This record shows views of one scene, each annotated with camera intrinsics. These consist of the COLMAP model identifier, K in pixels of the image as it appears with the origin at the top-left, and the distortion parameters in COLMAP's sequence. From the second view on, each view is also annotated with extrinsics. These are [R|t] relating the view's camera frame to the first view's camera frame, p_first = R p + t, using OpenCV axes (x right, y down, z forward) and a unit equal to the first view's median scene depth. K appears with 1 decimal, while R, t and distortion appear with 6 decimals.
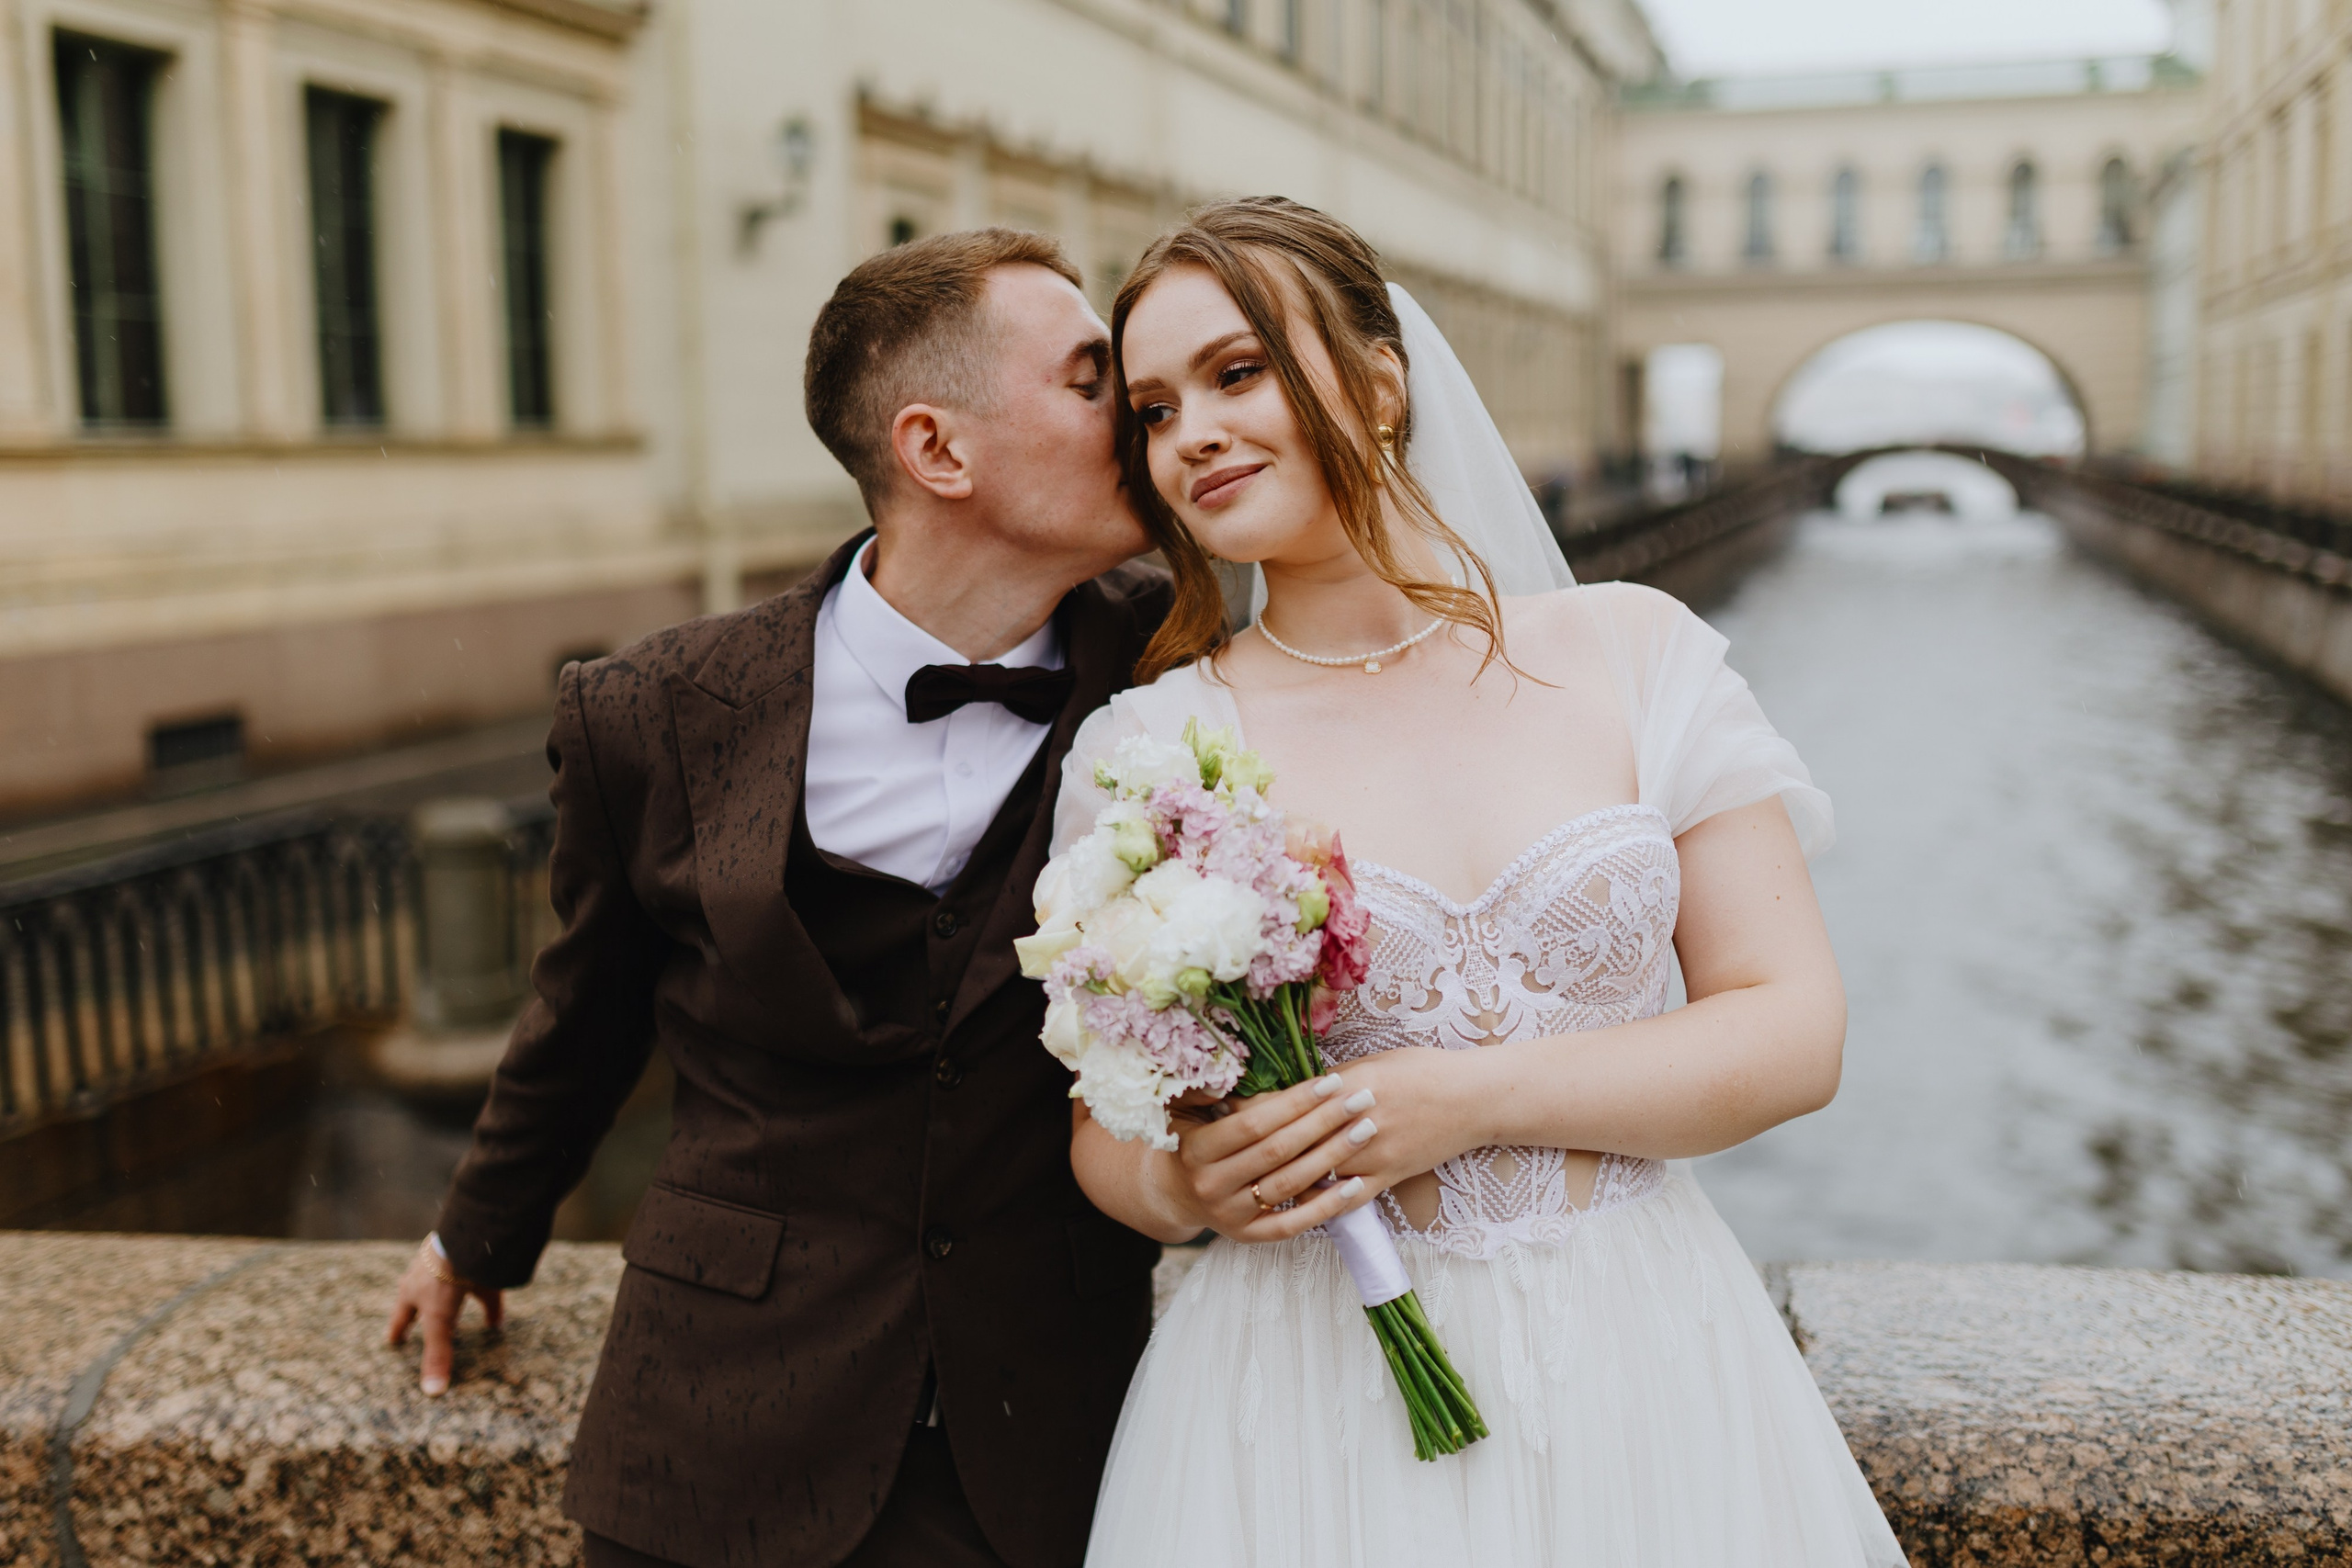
lens RADIAL K [[2374.7, 0, 1151.1], [0, 2374.7, 759.7], [0, 0, 1]] dist [-0.004076, 0.020472]
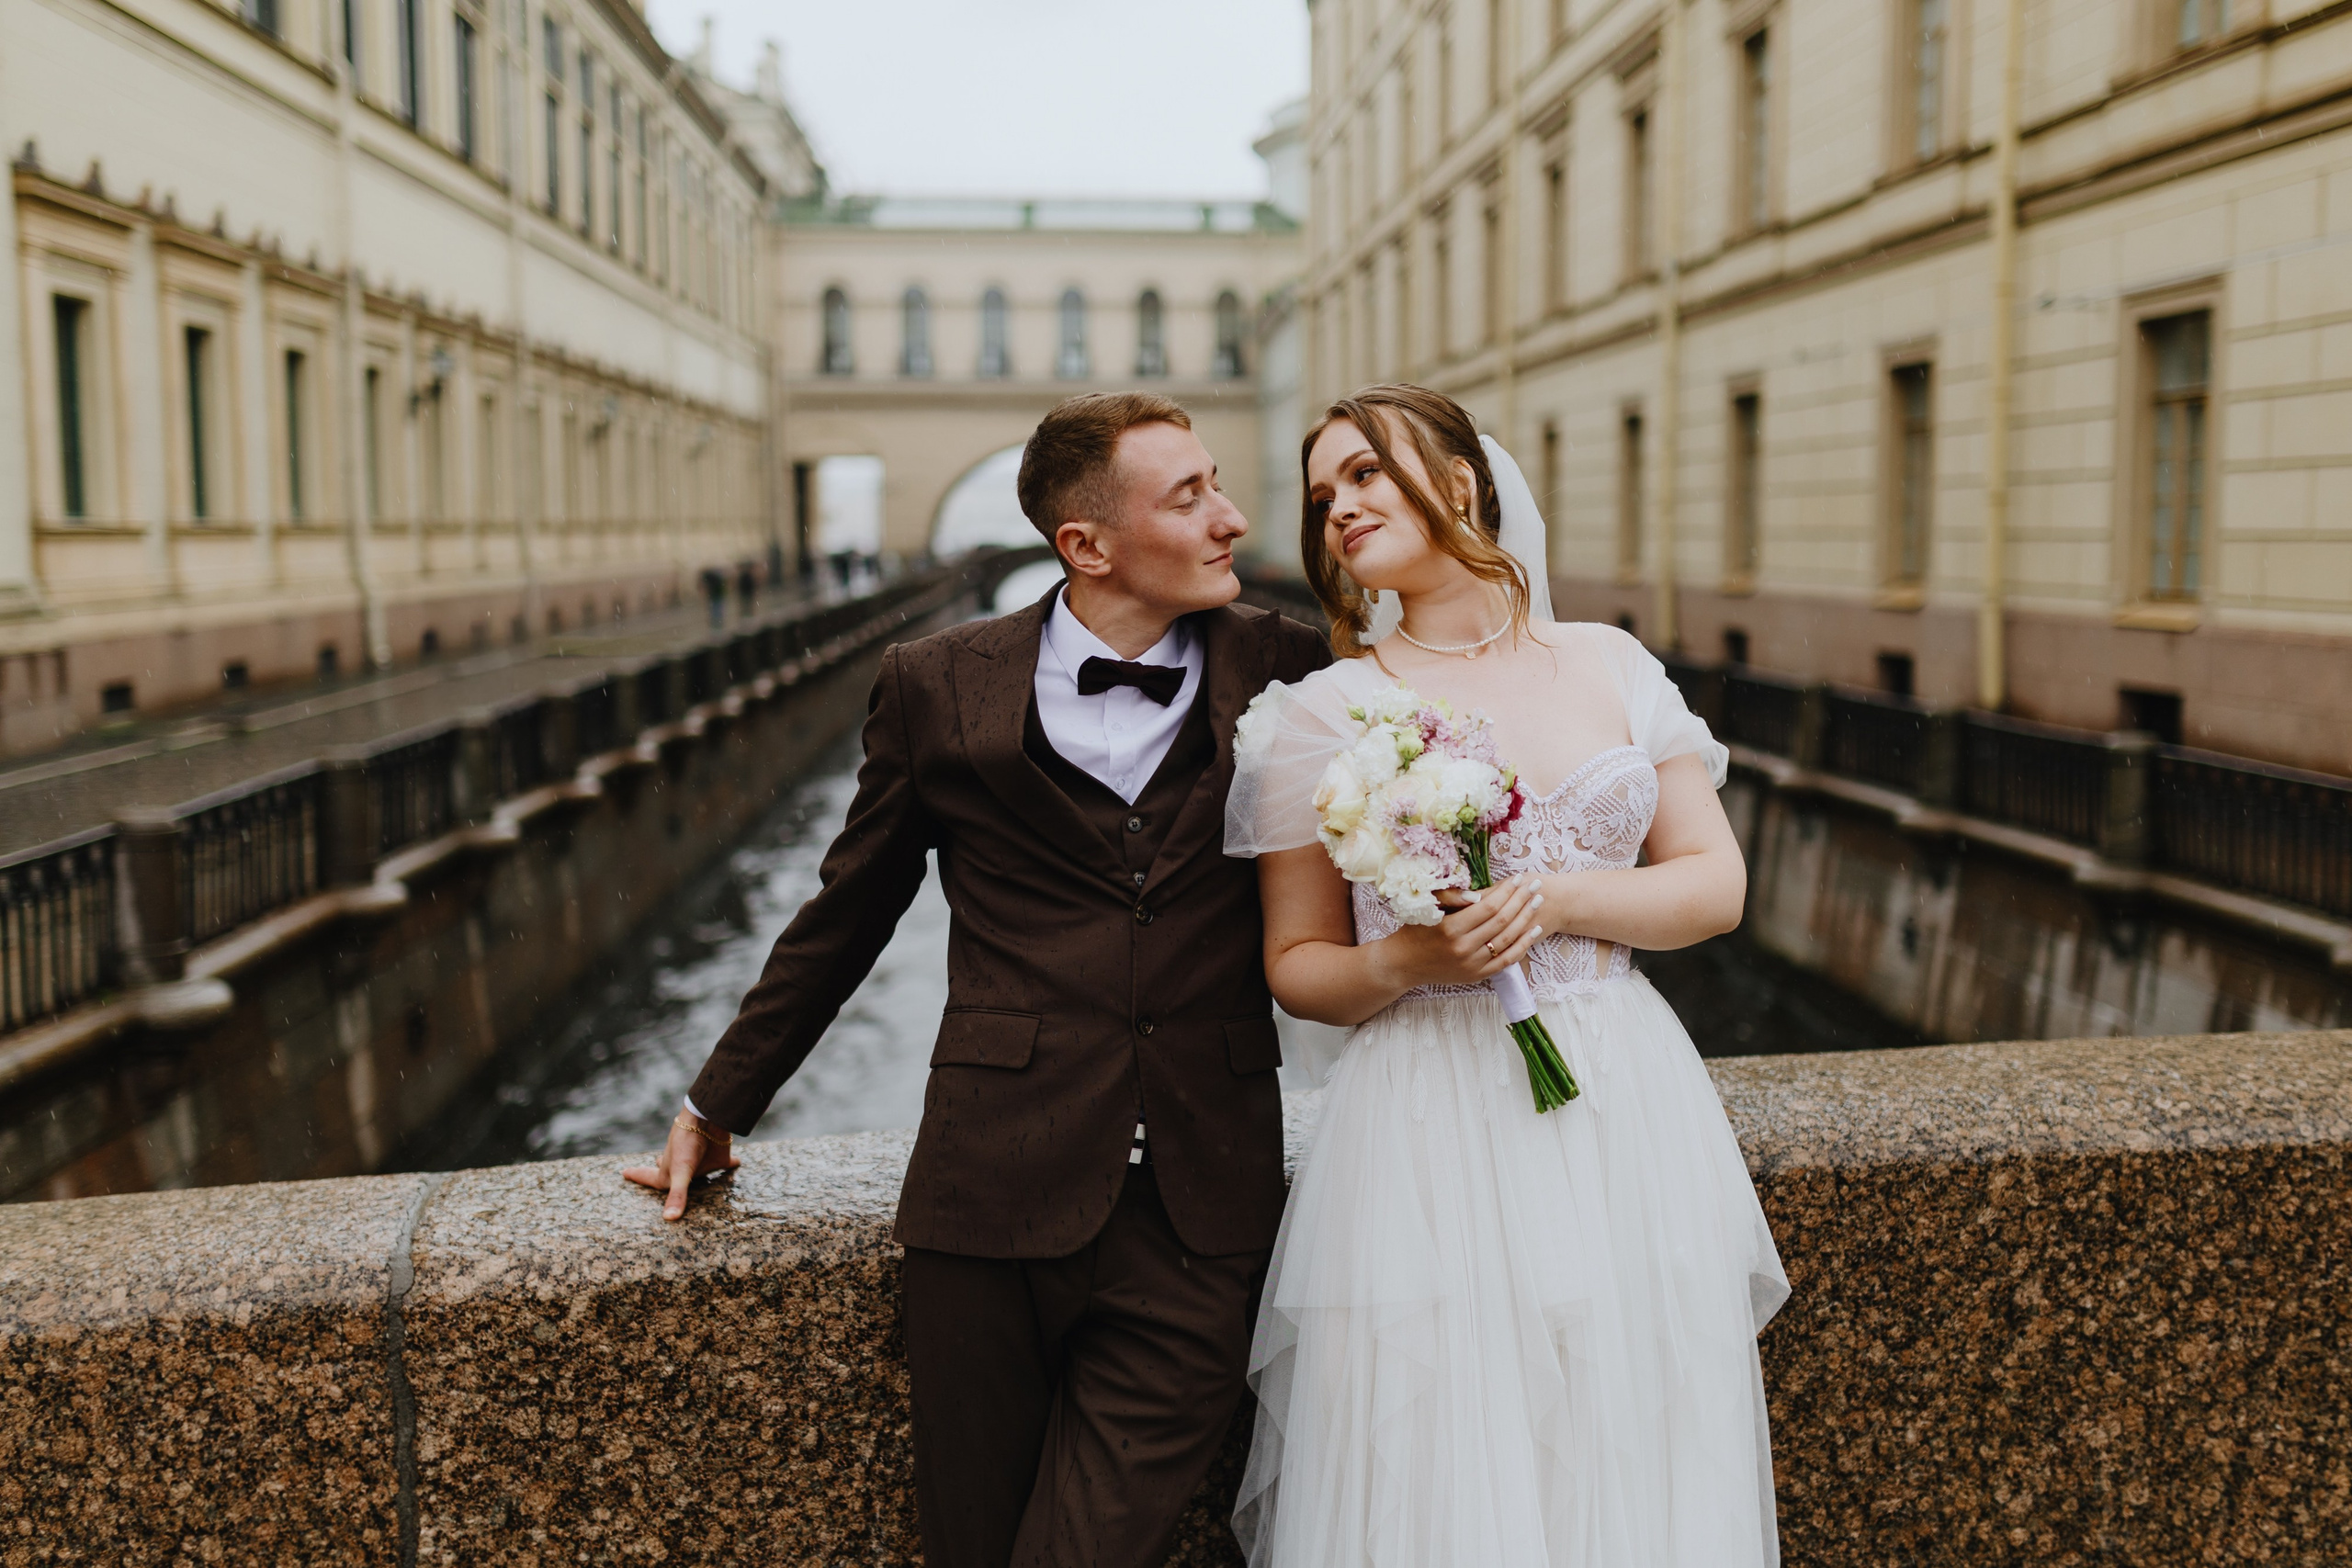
lens RADIAL K [[2326.9, 0, 1181.1], [0, 2326.9, 791.1], [0, 0, 1]] dist [0.005809, 0.000447]
pose [[0.934471, -0.026782, 0.355032, -0.515574], [0.036246, 0.999142, -0.020030, 0.054942], [-0.354191, 0.031586, 0.934640, -0.324409]]
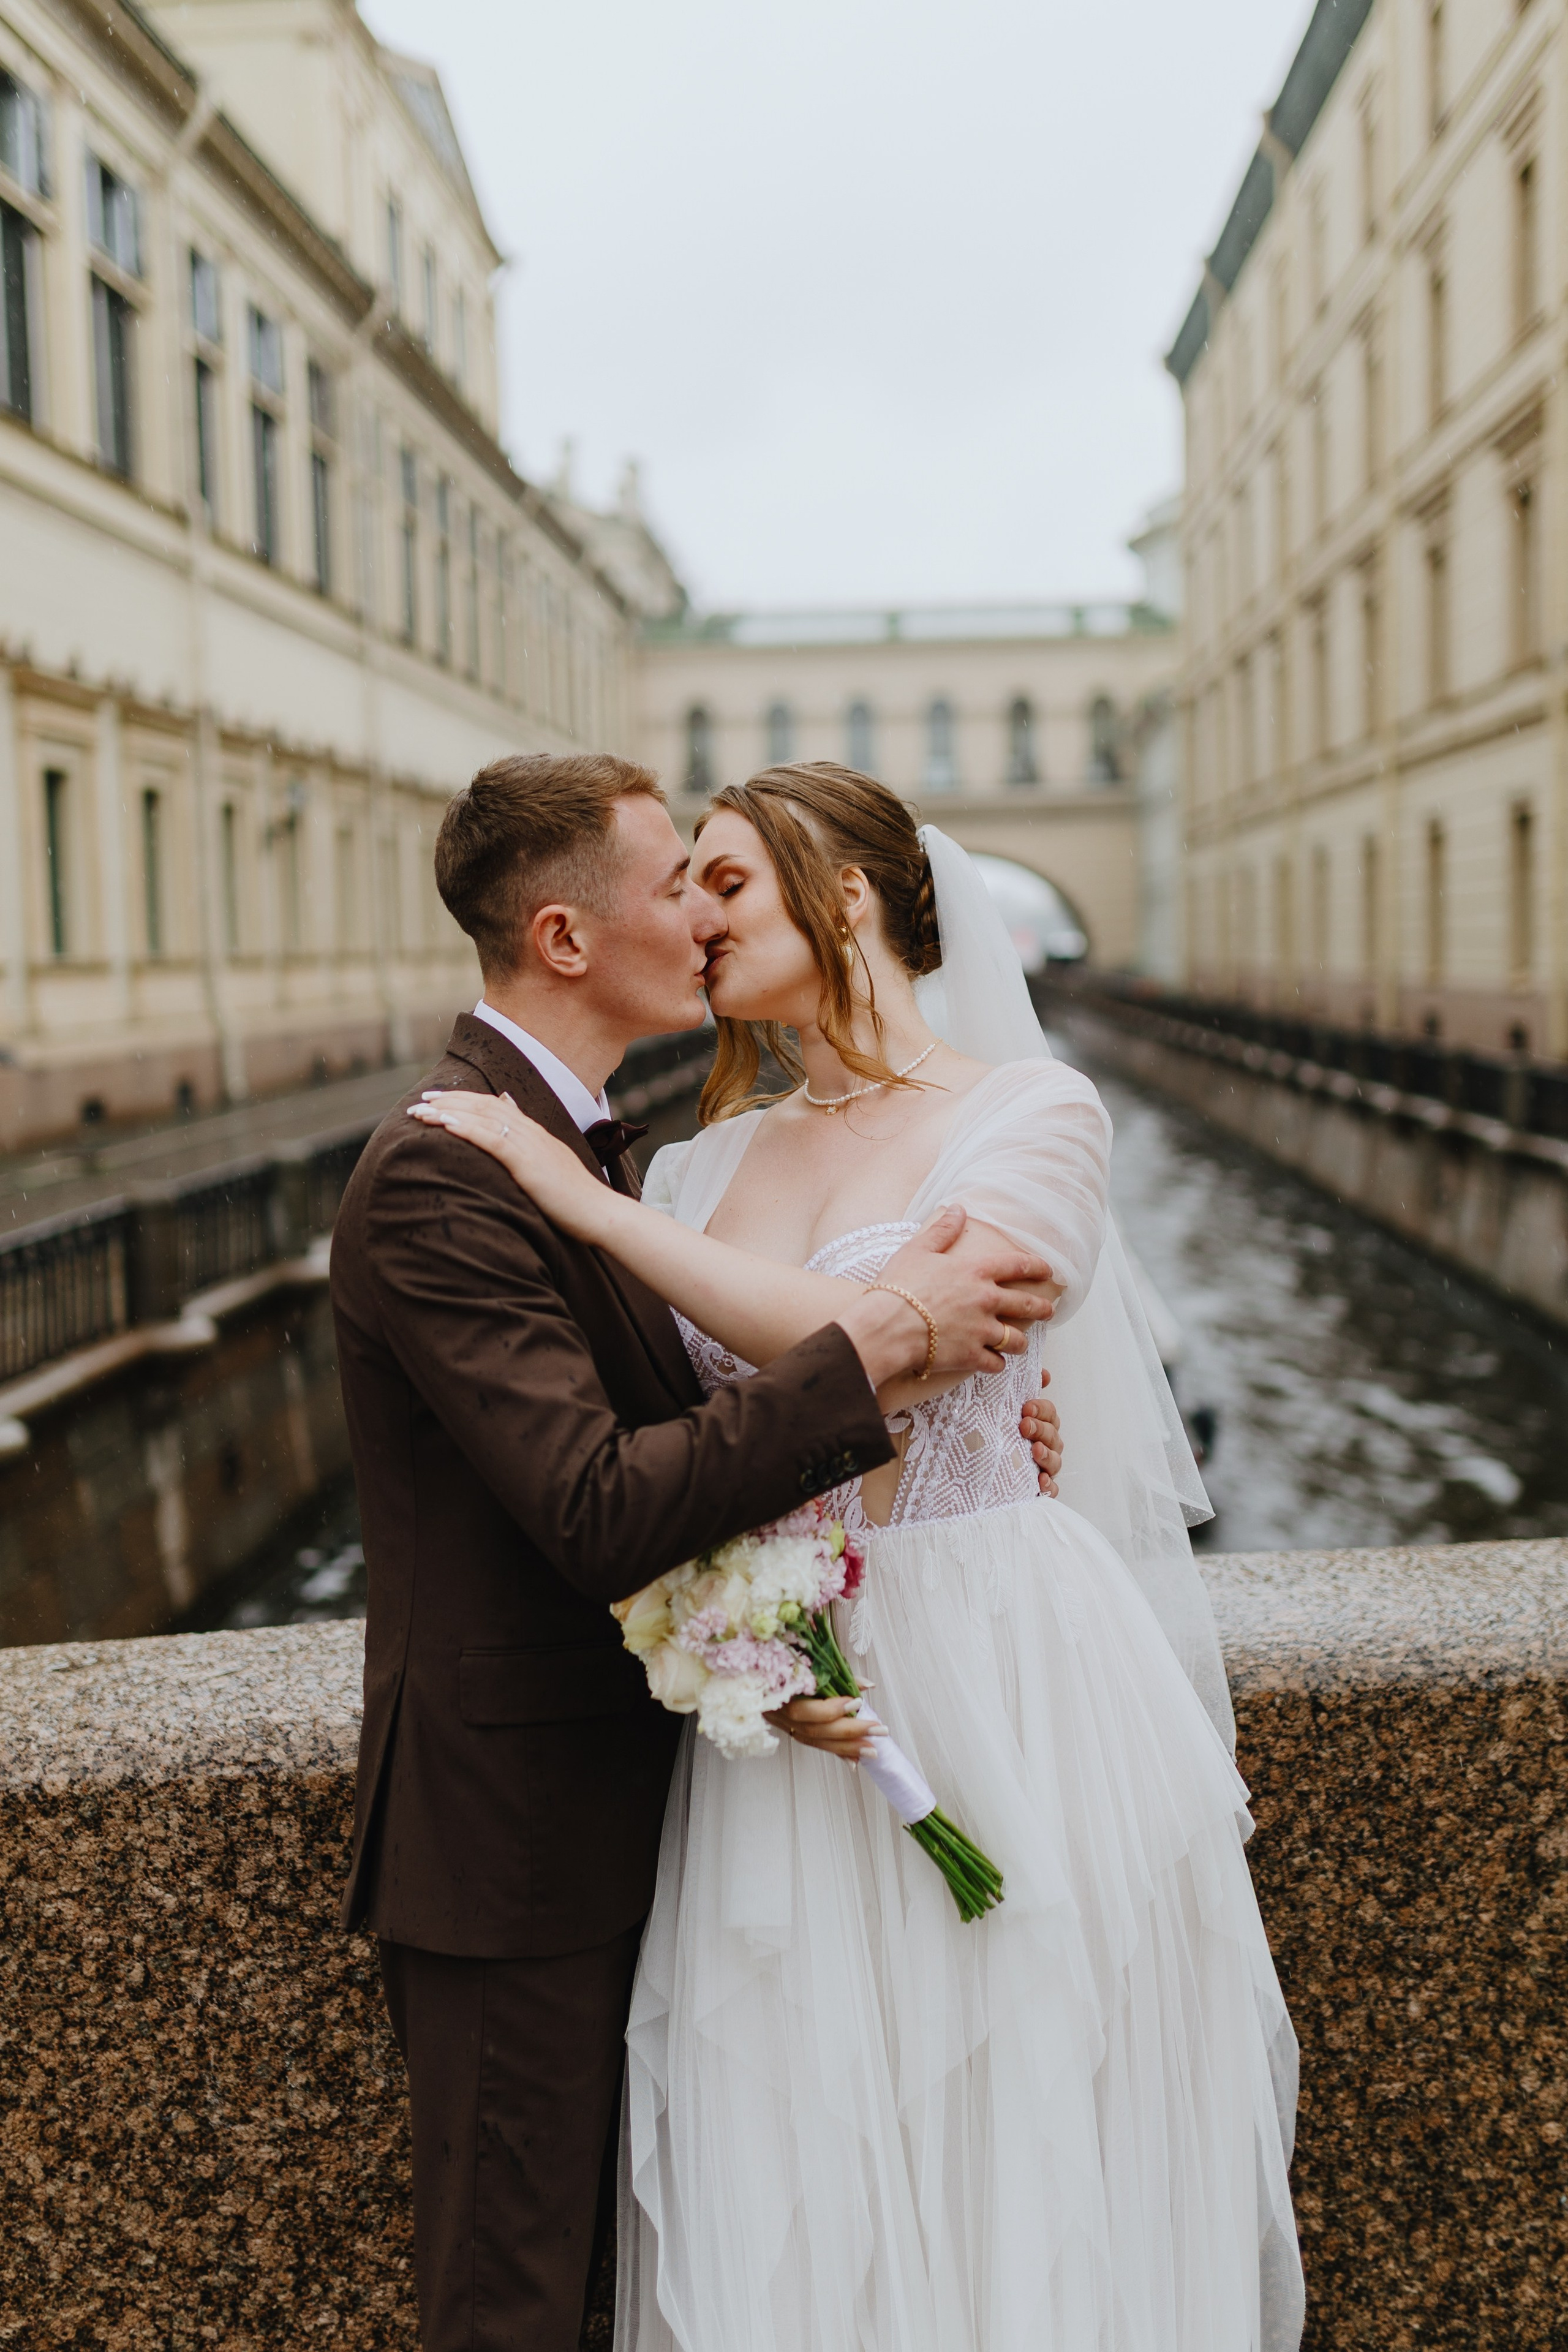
lens RADIAL K [[2407.5, 0, 748.7], [0, 2407.5, 1164.6], [0, 0, 1]] dist [-0.002559, 0.016513]
pose [[0.972795, -0.029102, 0.229834, -0.222049], [0.041014, 0.998042, -0.047221, 0.043368], [-0.228010, 0.055362, 0.972084, -0.302568]]
